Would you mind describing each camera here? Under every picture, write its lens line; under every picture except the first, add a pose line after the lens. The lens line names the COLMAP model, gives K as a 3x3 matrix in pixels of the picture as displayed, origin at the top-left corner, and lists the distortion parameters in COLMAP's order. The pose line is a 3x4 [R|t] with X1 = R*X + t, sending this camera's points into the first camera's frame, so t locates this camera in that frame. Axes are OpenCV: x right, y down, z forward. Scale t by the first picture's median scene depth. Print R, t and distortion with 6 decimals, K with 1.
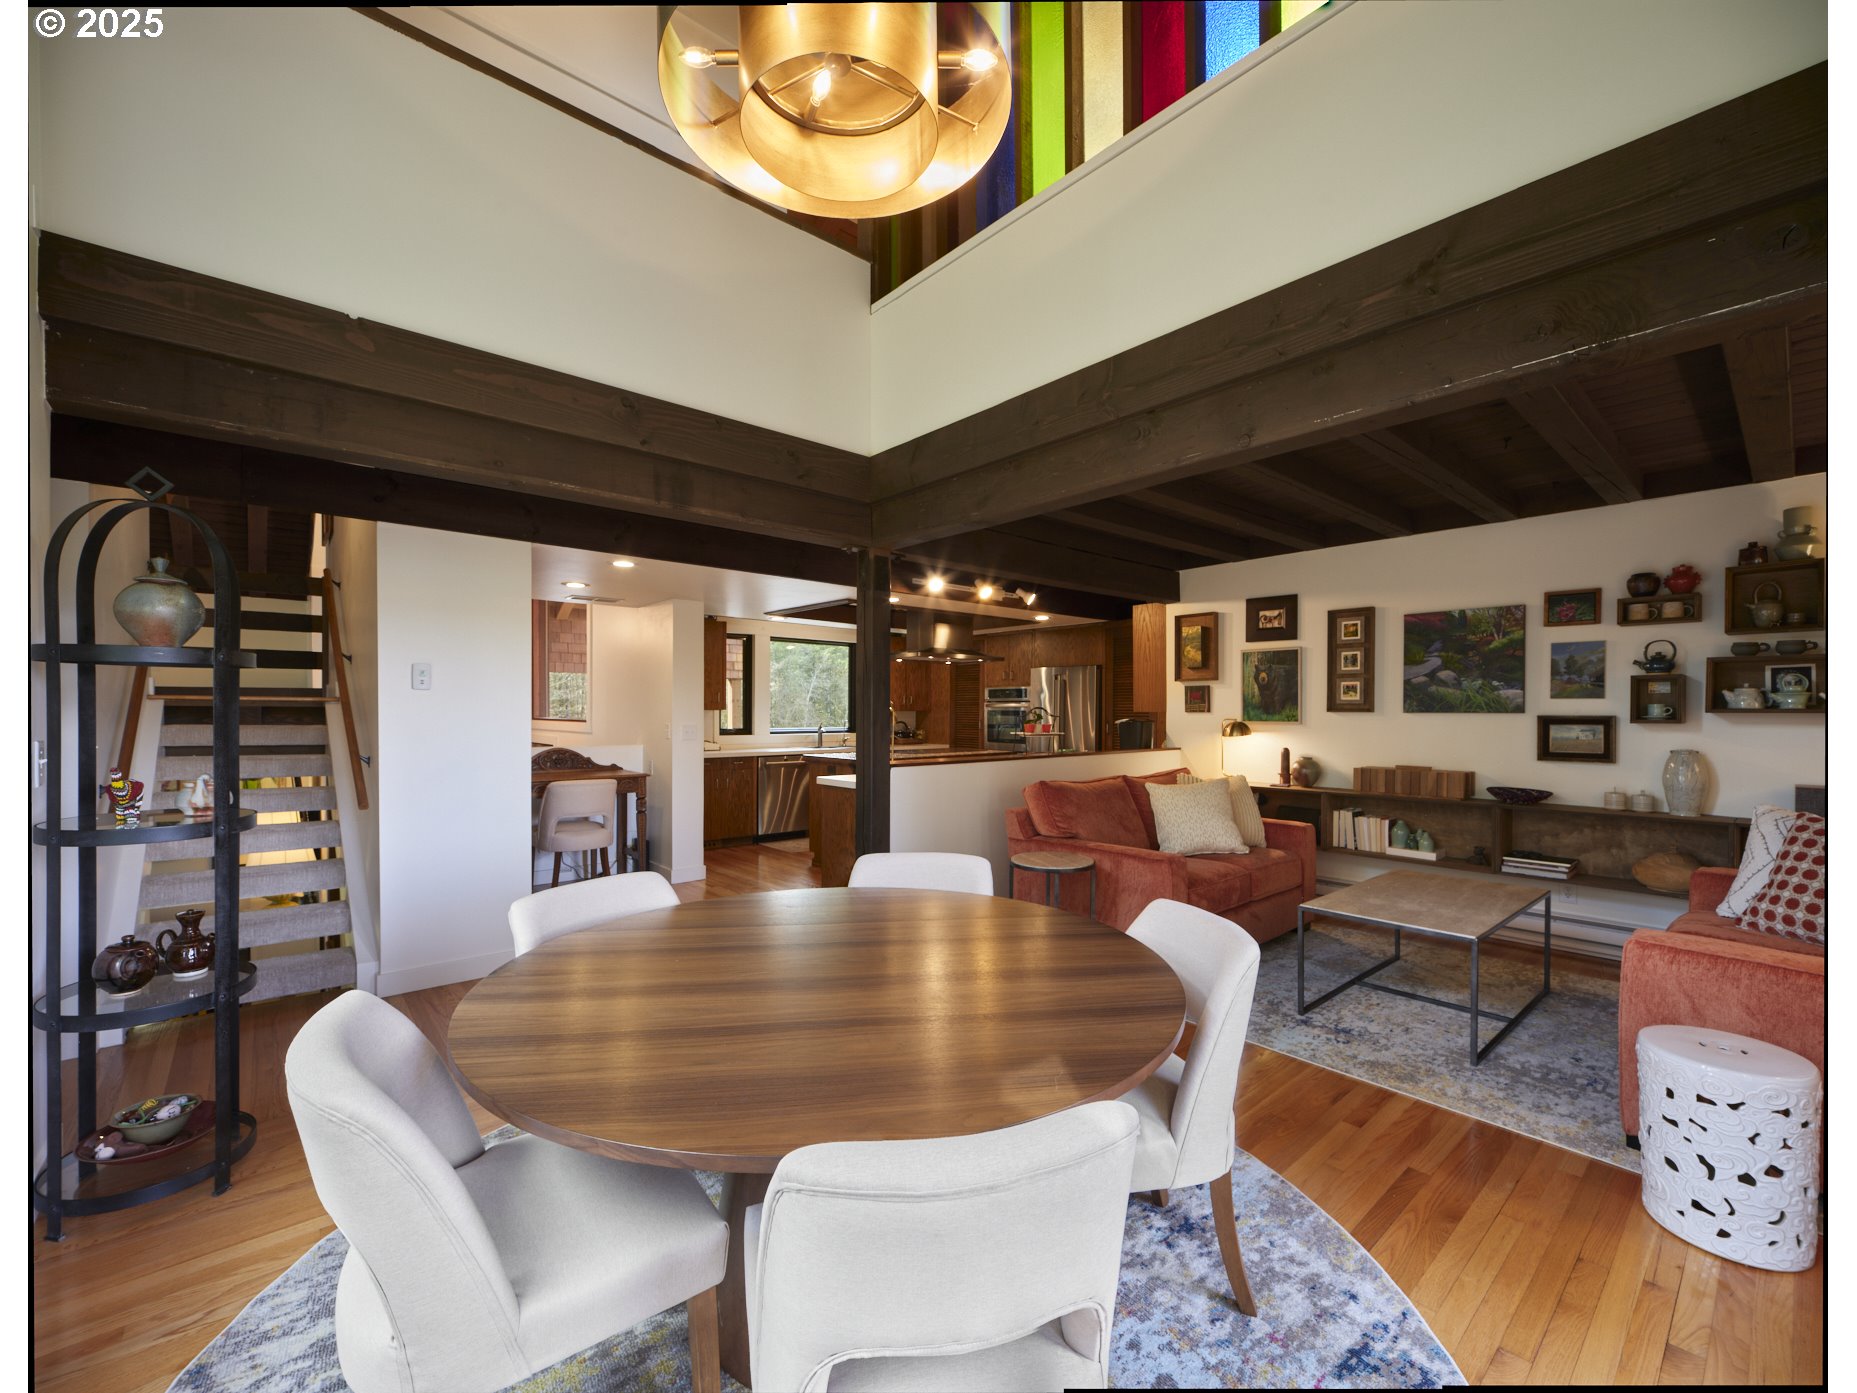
lens RADIAL K [[766.2, 0, 932.4], [0, 766.2, 710.0], [0, 0, 1]] dist [0.000956, 0.000252]
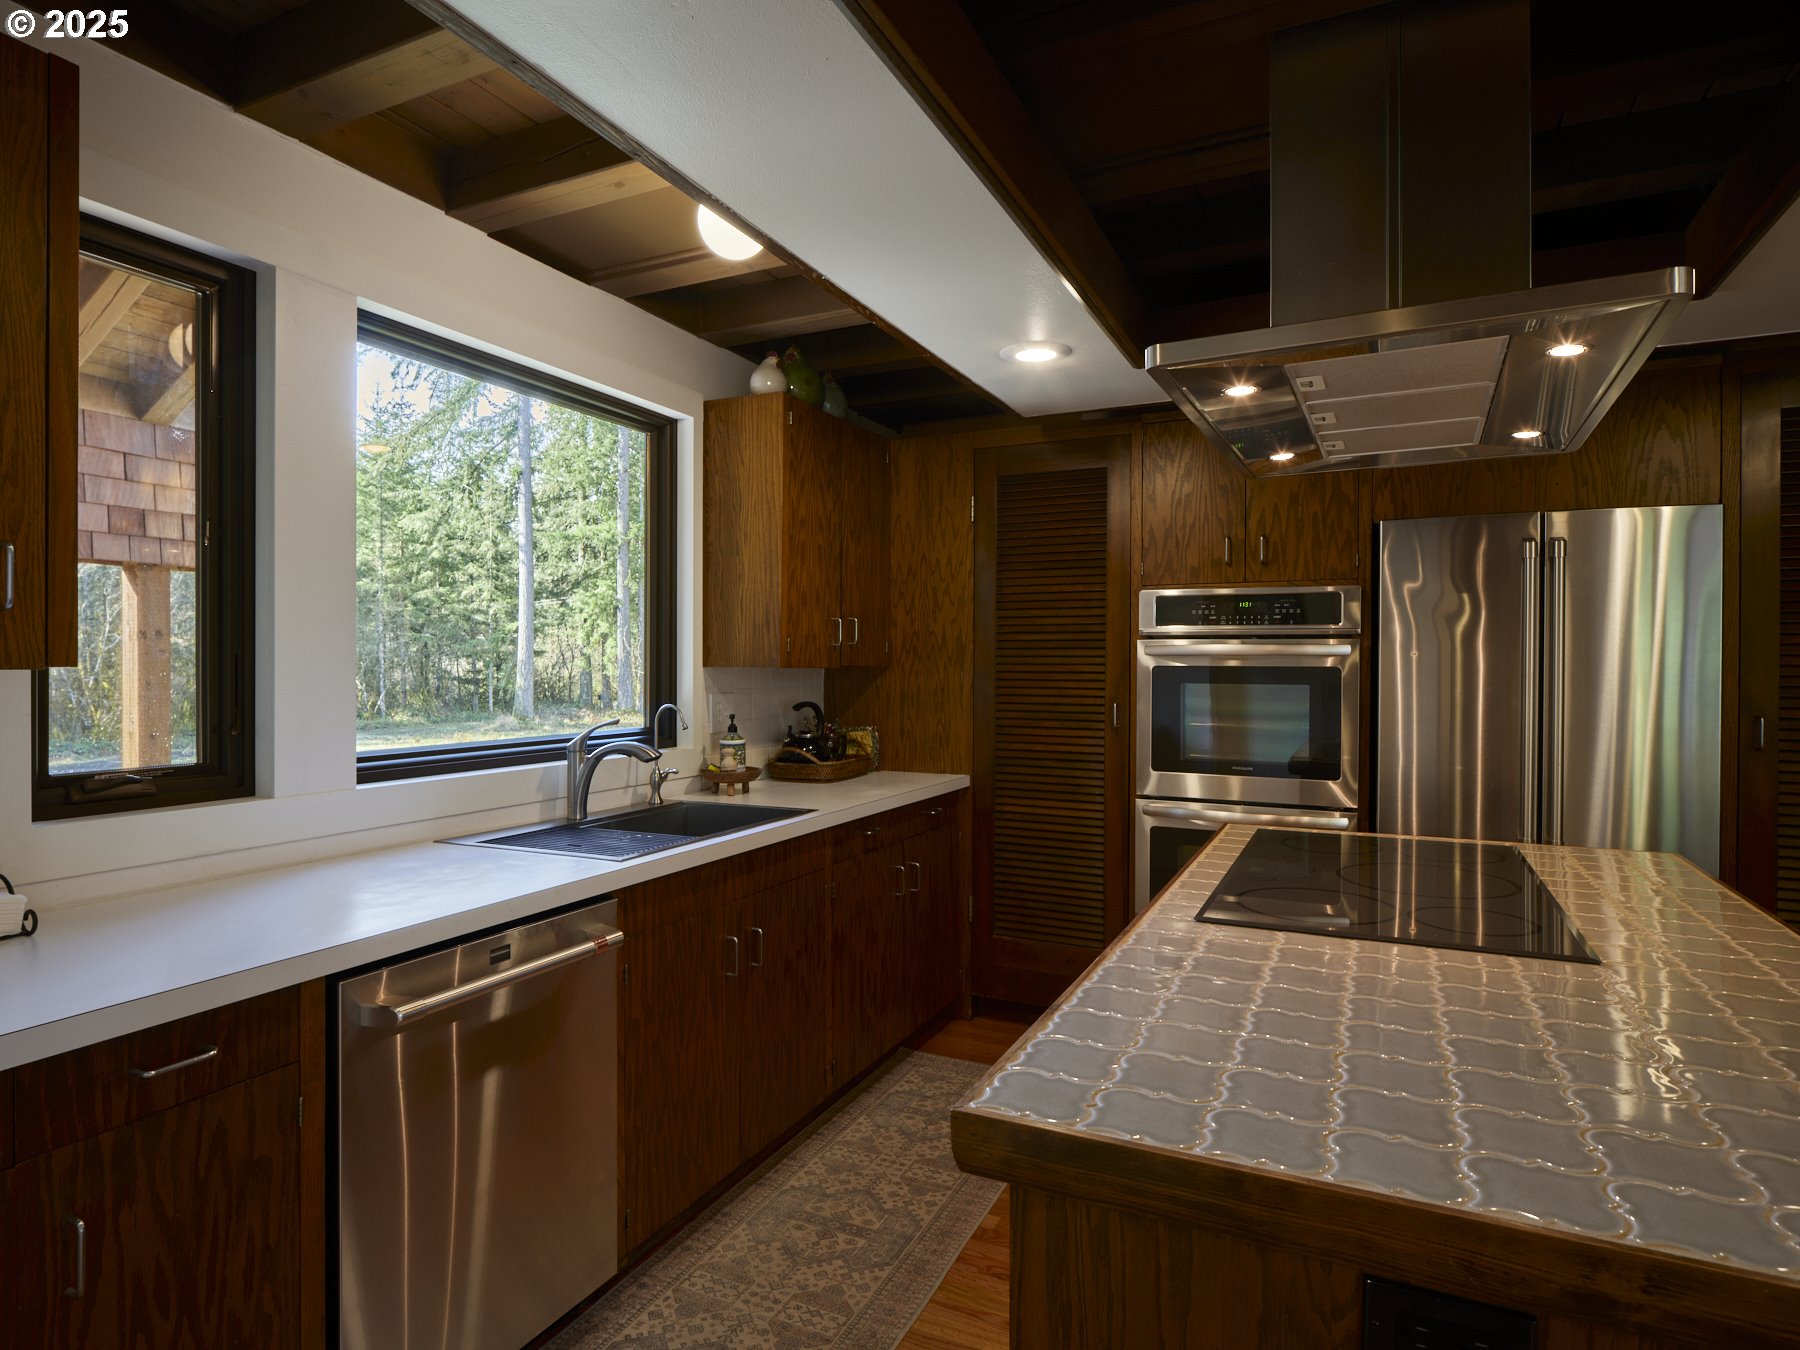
lens RADIAL K [[1003.6, 0, 894.7], [0, 1003.6, 666.8], [0, 0, 1]] dist [-0.007834, 0.000270]
pose [[0.925500, -0.002148, 0.378741, -0.201251], [0.000156, 0.999986, 0.005289, -0.001718], [-0.378747, -0.004836, 0.925488, 0.779628]]
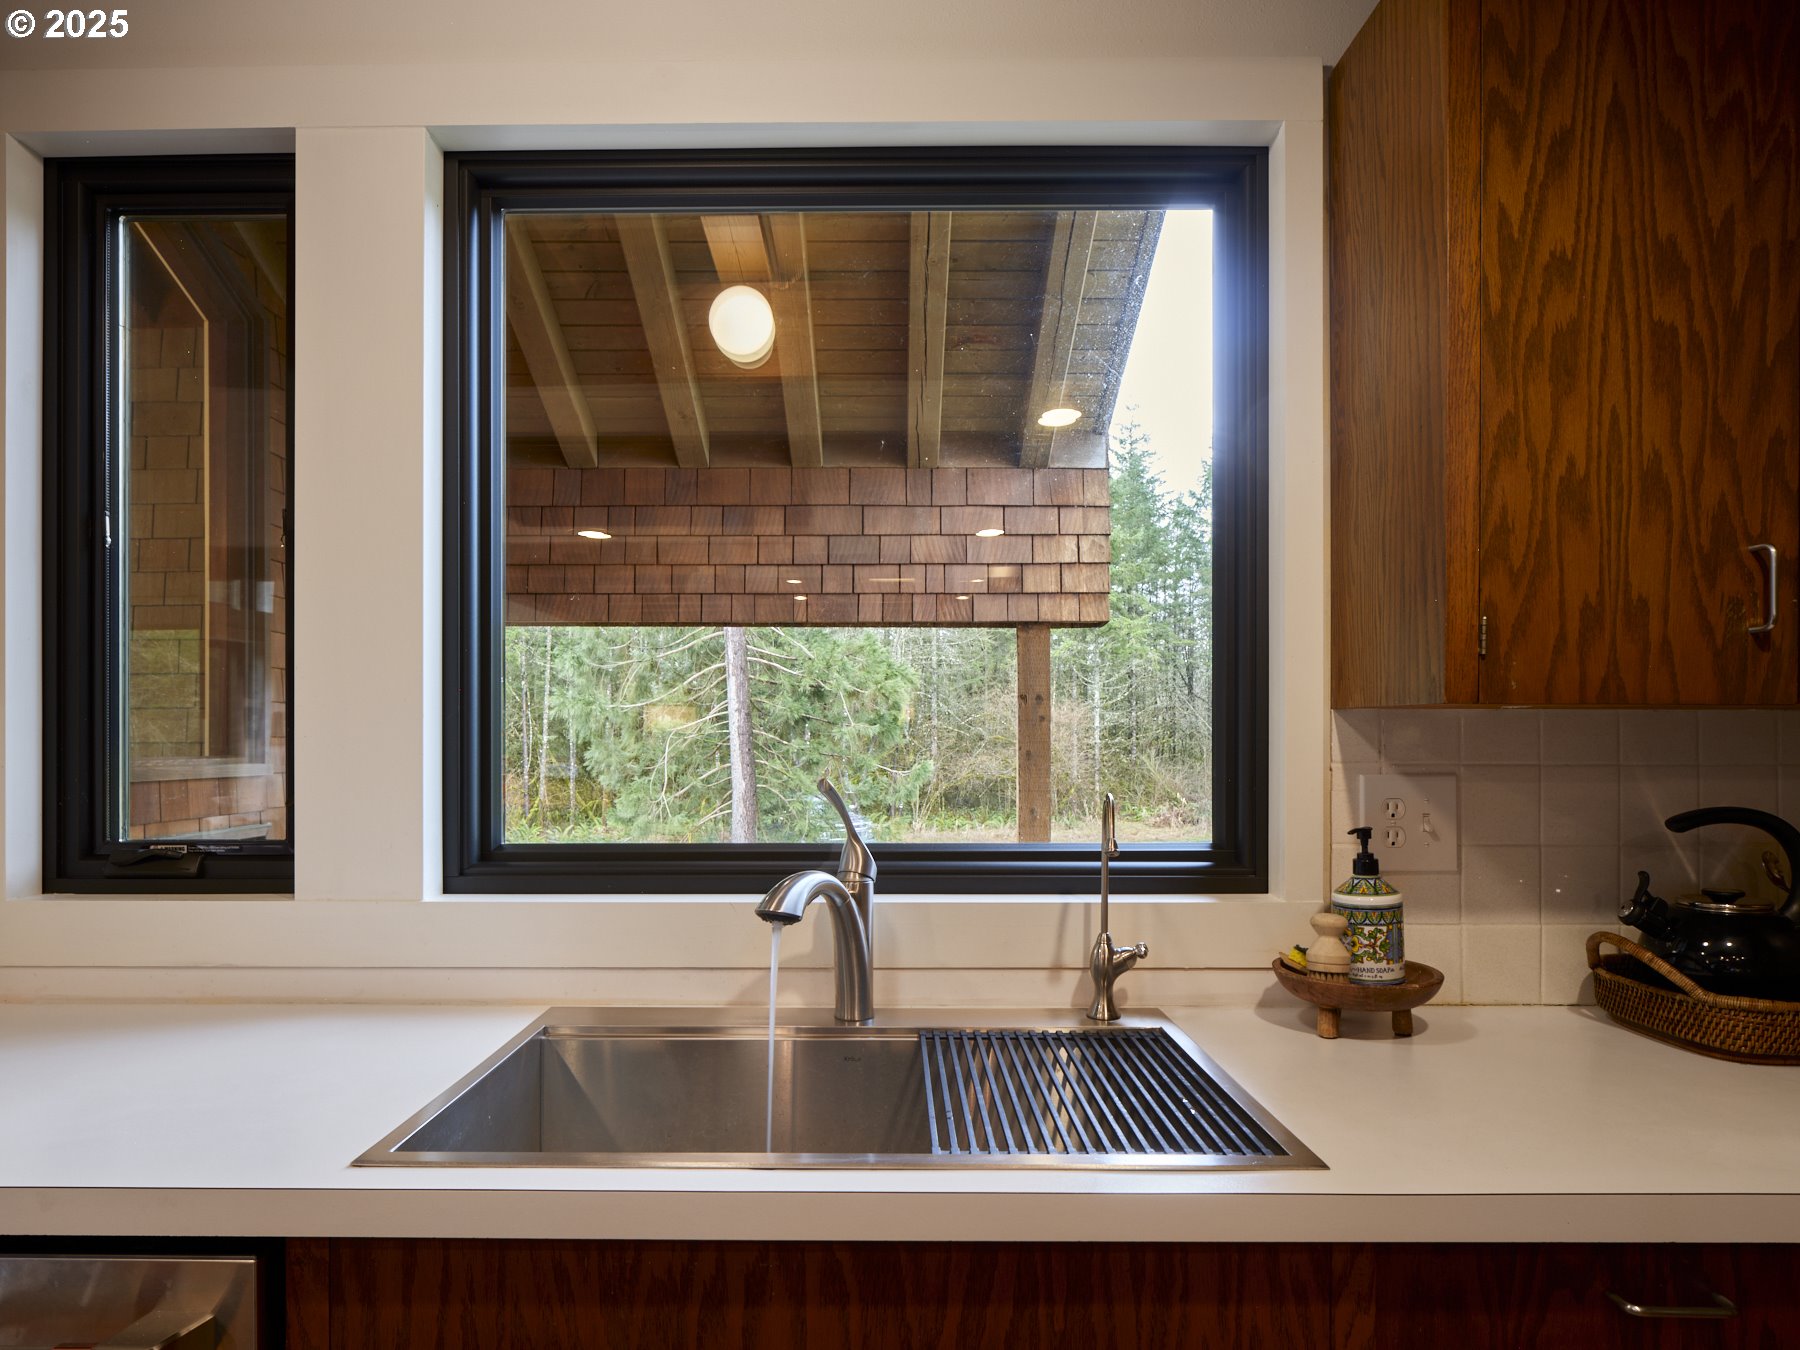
lens RADIAL K [[1094.9, 0, 911.4], [0, 1094.9, 746.8], [0, 0, 1]] dist [-0.002061, -0.001760]
pose [[0.749796, 0.000403, -0.661669, -0.037985], [-0.000807, 1.000000, -0.000306, 0.007632], [0.661669, 0.000764, 0.749796, 1.018368]]
